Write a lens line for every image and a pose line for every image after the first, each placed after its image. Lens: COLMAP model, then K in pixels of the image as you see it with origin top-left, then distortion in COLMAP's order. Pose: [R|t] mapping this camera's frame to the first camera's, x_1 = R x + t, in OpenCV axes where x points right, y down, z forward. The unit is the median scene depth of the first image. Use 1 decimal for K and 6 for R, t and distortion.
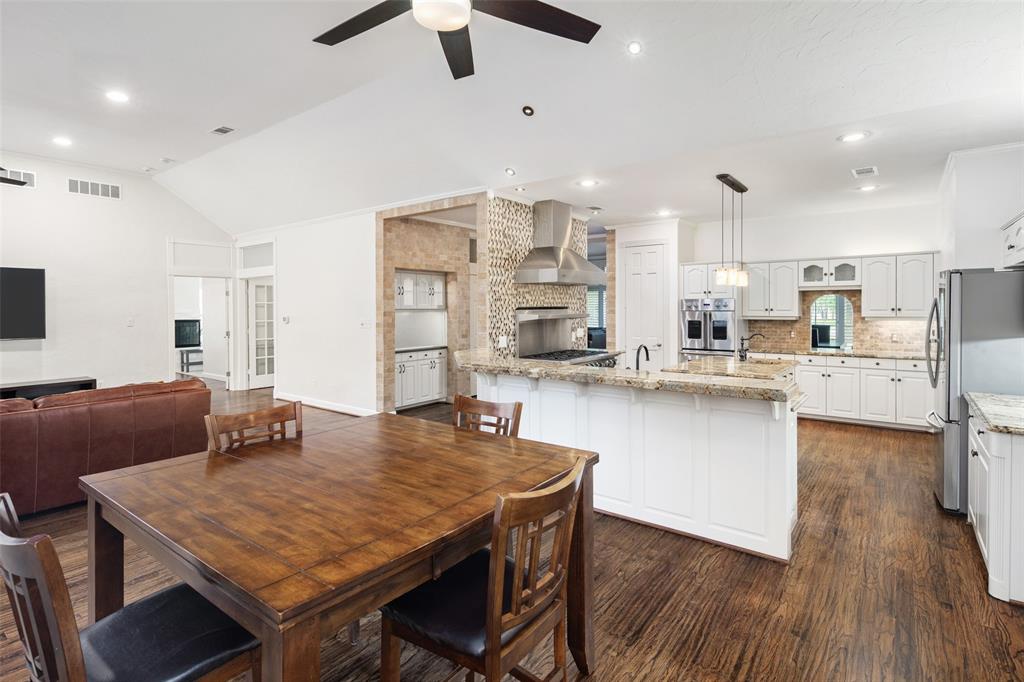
lens RADIAL K [[521.0, 0, 502.9], [0, 521.0, 316.5], [0, 0, 1]] dist [-0.001879, -0.003553]
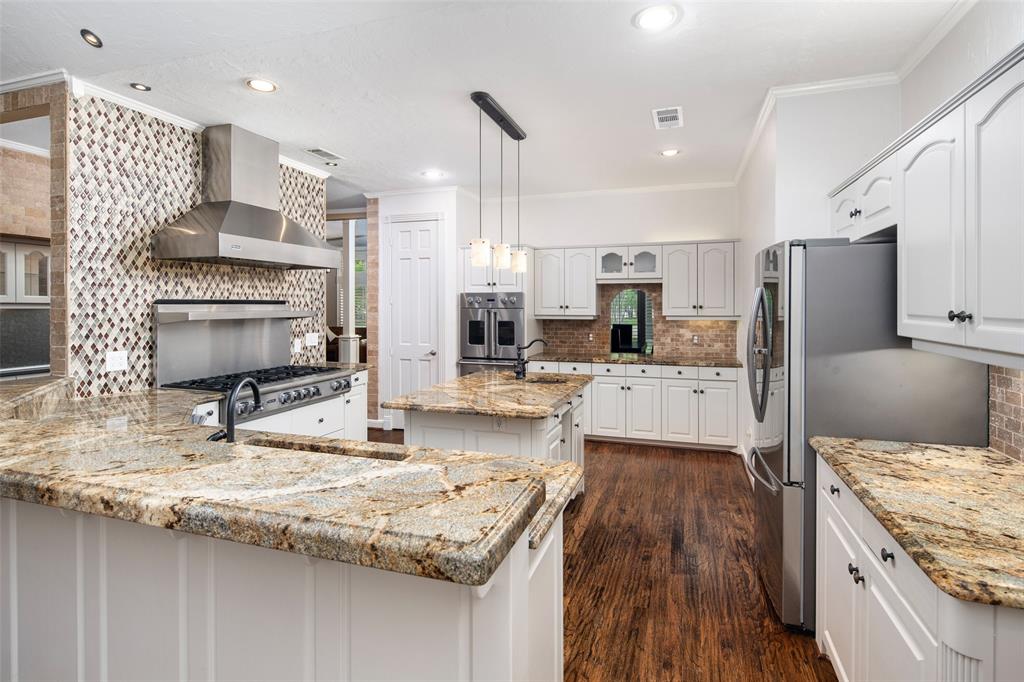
lens RADIAL K [[521.0, 0, 521.0], [0, 521.0, 308.9], [0, 0, 1]] dist [-0.001879, -0.003553]
pose [[0.940944, 0.003665, 0.338544, 0.207972], [0.000628, 0.999921, -0.012570, 0.000074], [-0.338563, 0.012041, 0.940867, 0.313148]]
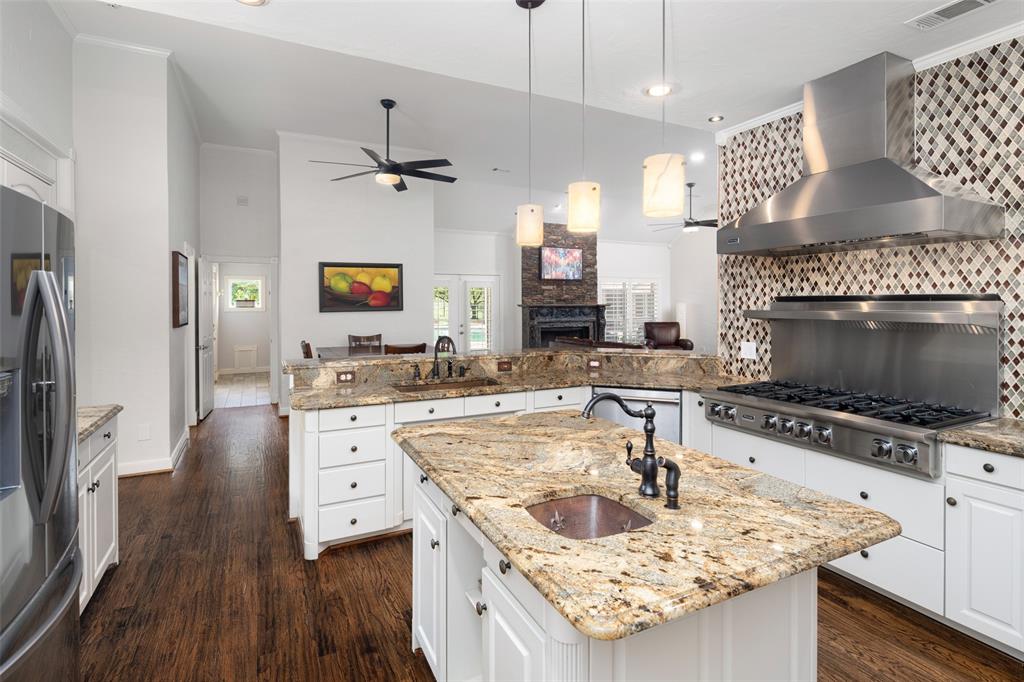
lens RADIAL K [[521.0, 0, 522.1], [0, 521.0, 315.4], [0, 0, 1]] dist [-0.001879, -0.003553]
pose [[-0.435530, 0.030321, -0.899663, 0.673916], [-0.008611, 0.999247, 0.037845, -0.016686], [0.900133, 0.024229, -0.434941, 0.976432]]
